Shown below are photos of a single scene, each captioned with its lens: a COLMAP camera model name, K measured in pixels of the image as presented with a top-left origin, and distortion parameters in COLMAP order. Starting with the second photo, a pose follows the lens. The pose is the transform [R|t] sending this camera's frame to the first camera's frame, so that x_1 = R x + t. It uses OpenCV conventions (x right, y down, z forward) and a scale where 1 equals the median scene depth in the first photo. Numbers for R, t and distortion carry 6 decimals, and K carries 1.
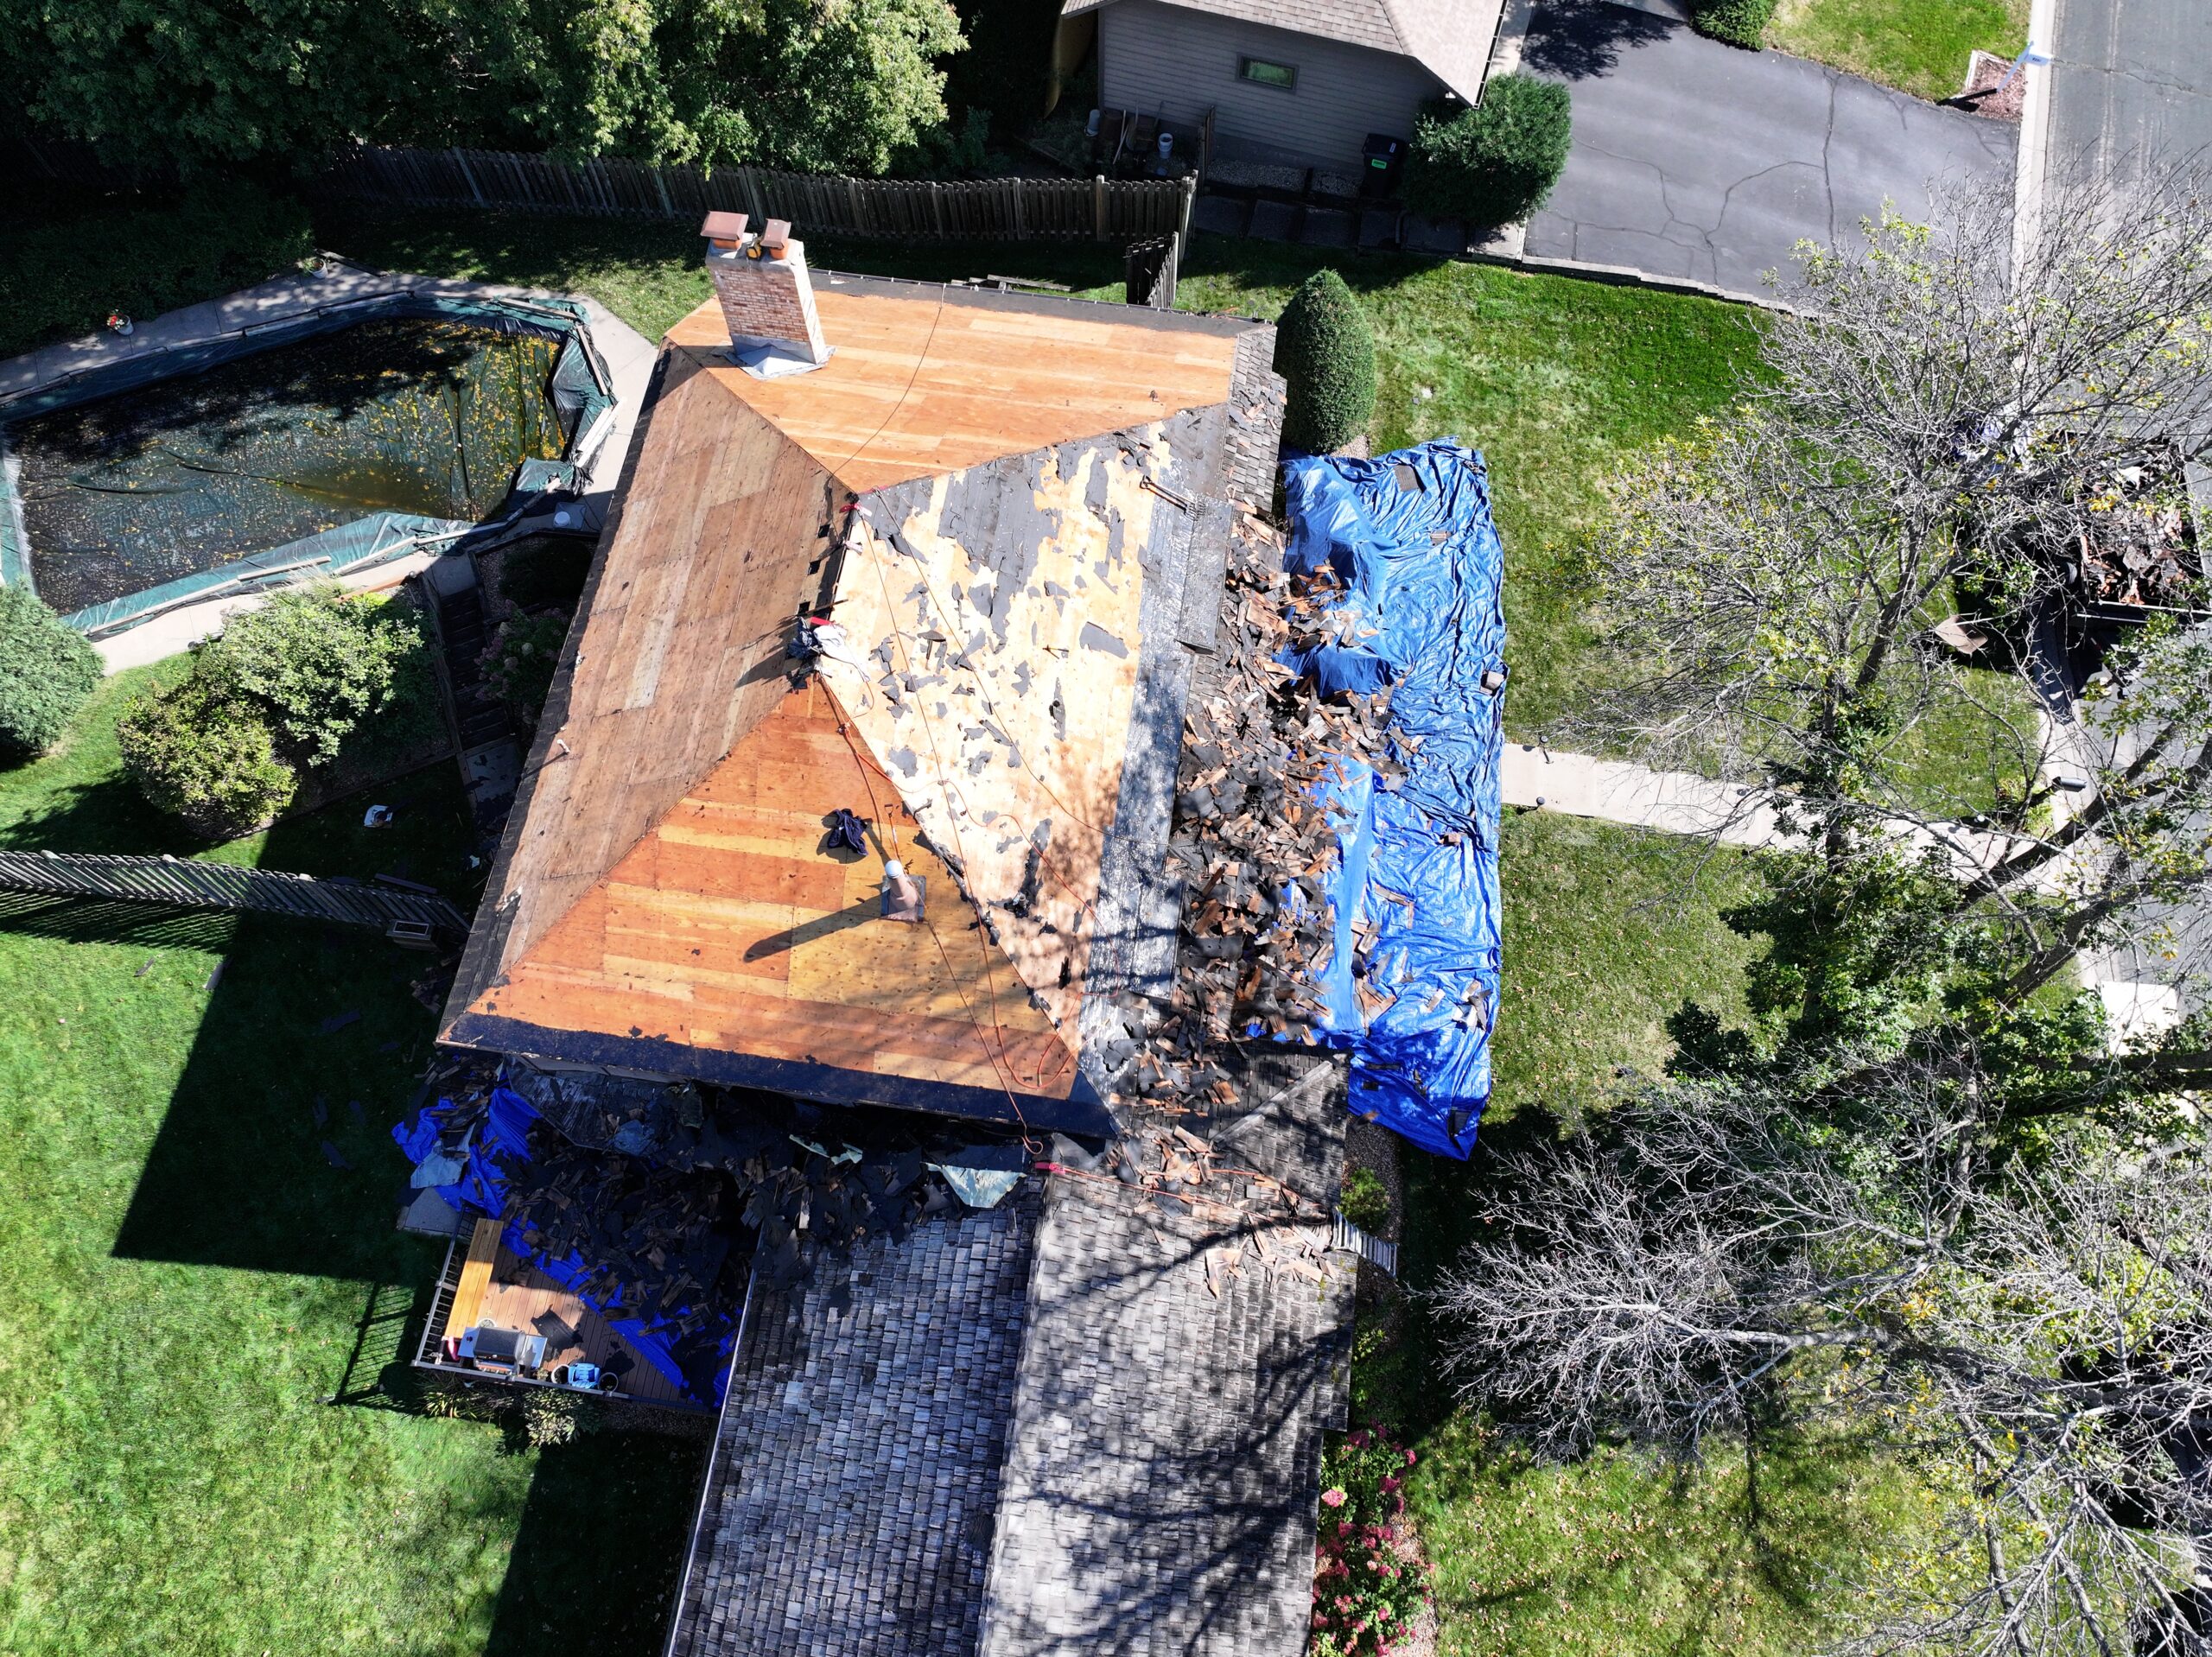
lens RADIAL K [[1558.3, 0, 1107.2], [0, 1558.3, 811.7], [0, 0, 1]] dist [-0.005416, 0.017800]
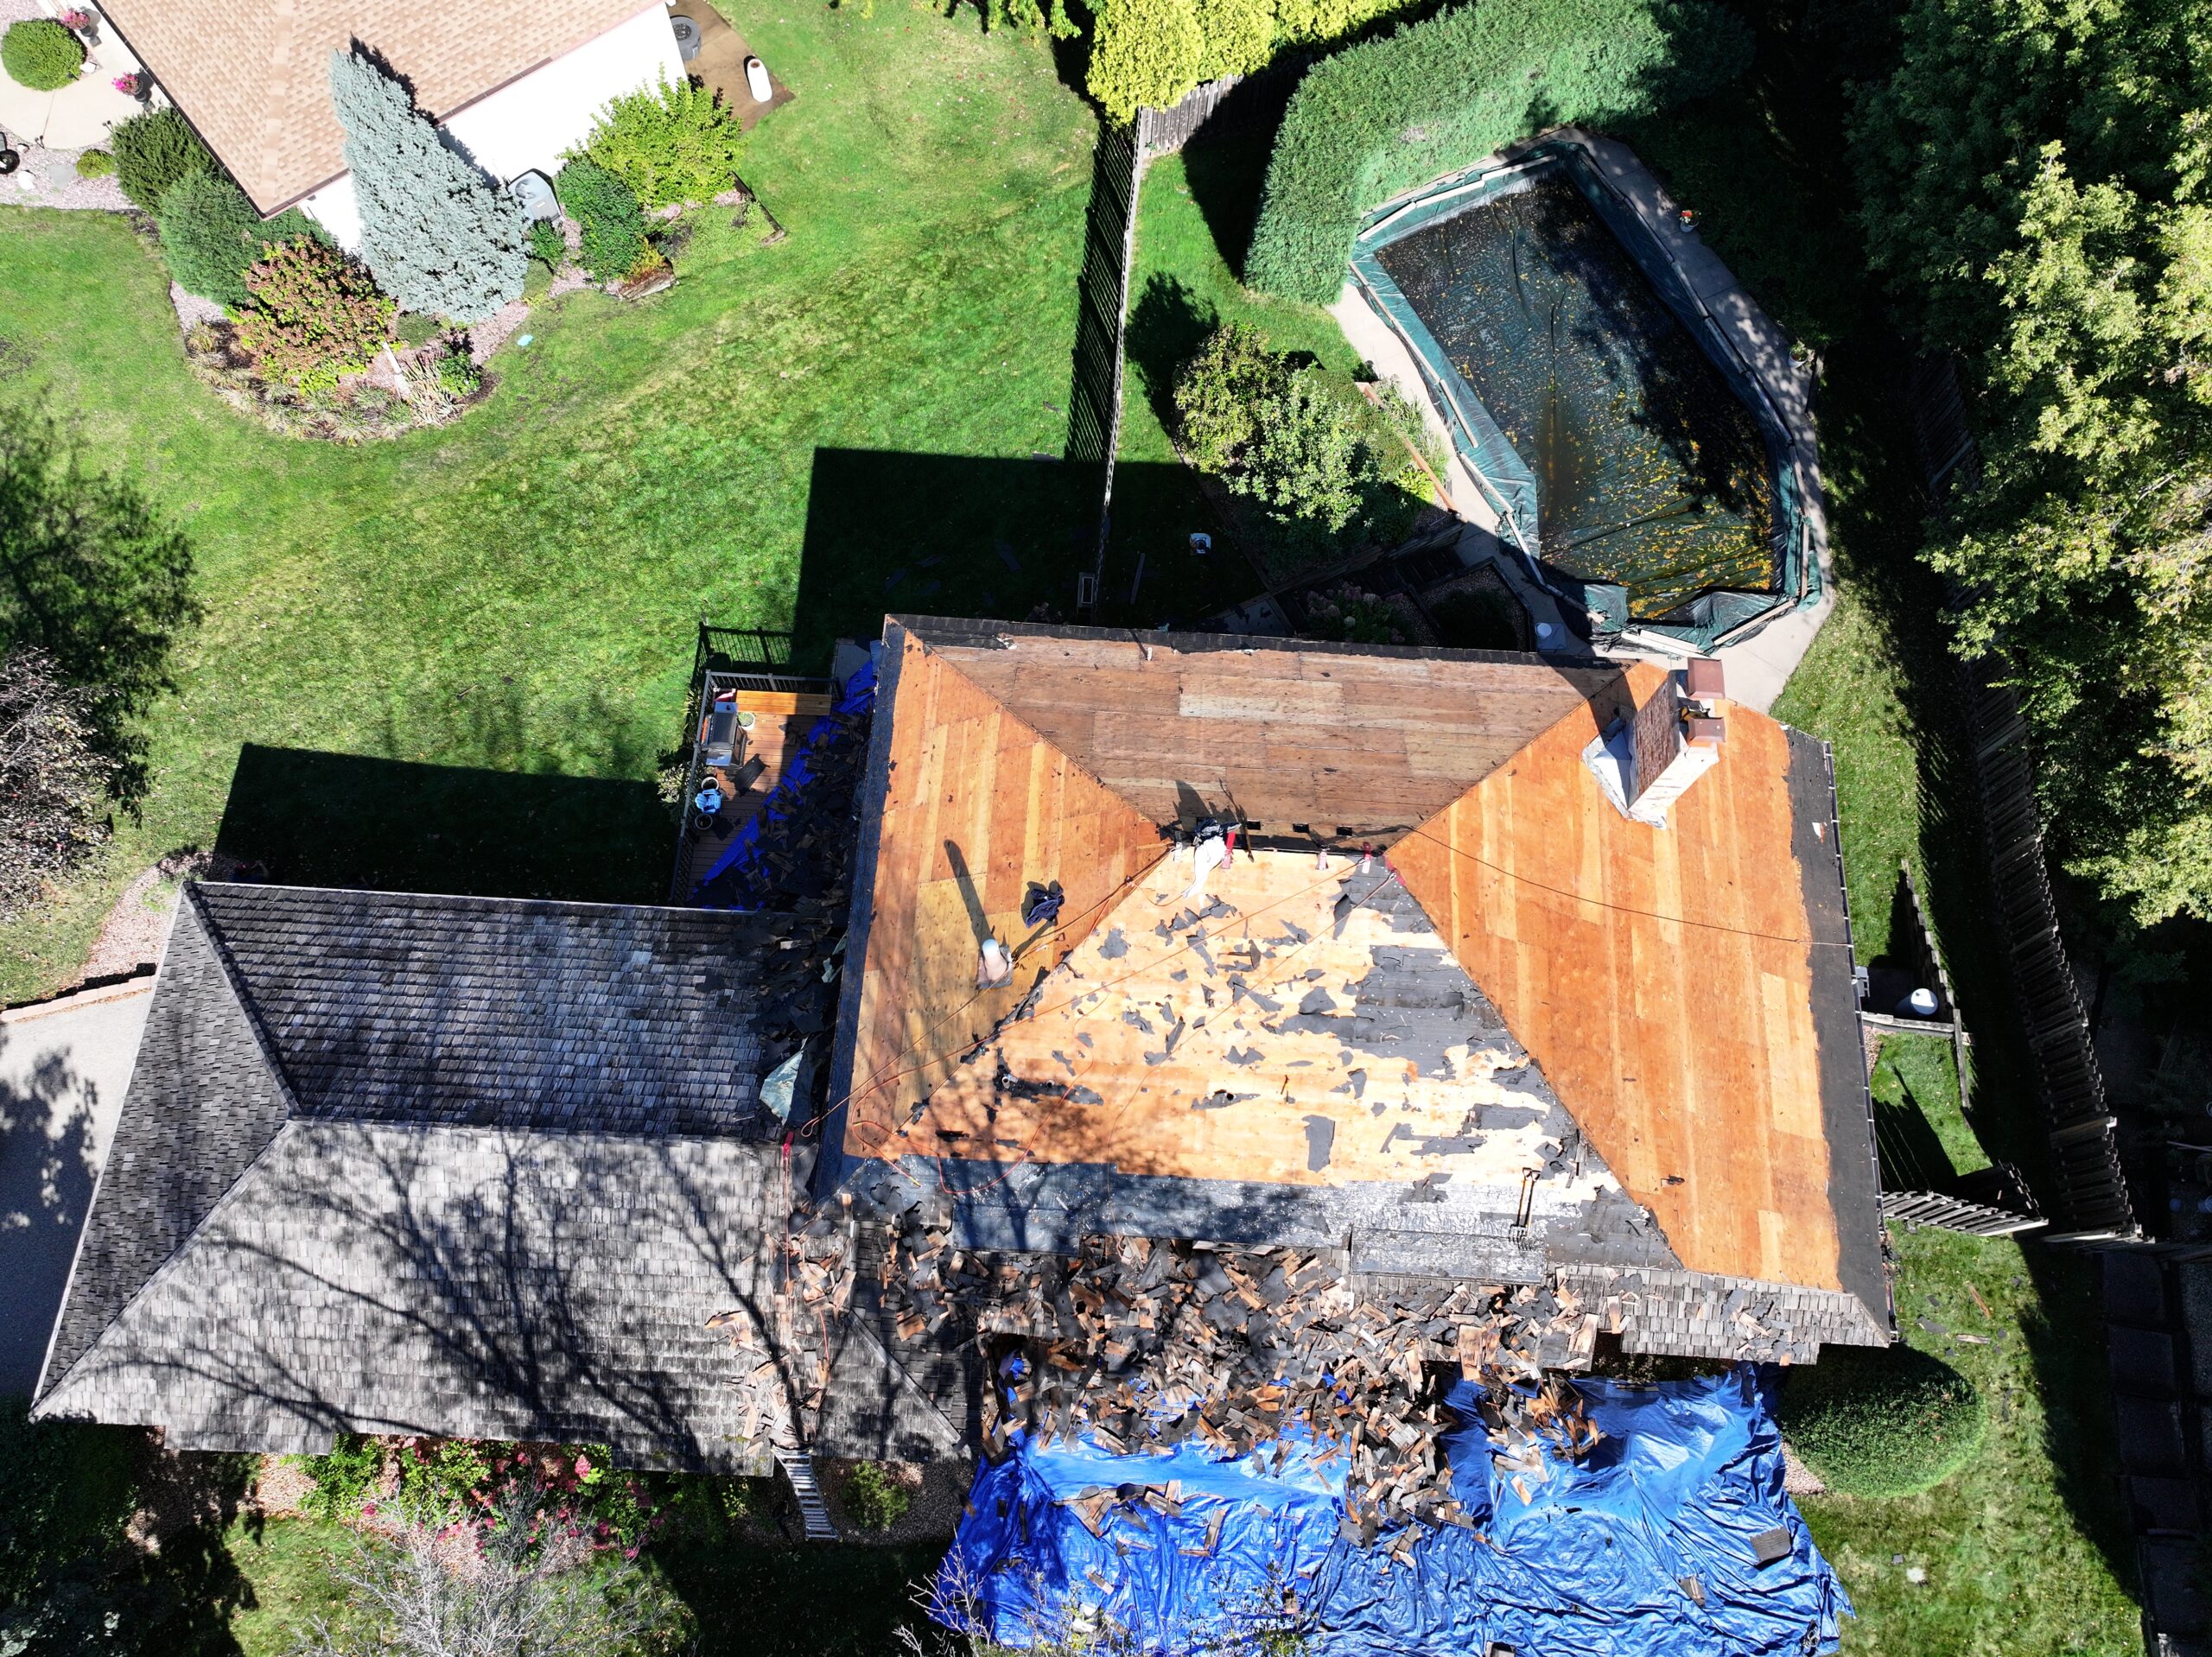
lens RADIAL K [[1558.3, 0, 1109.3], [0, 1558.3, 821.6], [0, 0, 1]] dist [-0.005416, 0.017800]
pose [[0.082361, 0.933320, -0.349470, 0.125723], [-0.919322, 0.206542, 0.334944, -0.322761], [0.384791, 0.293689, 0.875033, 0.063668]]
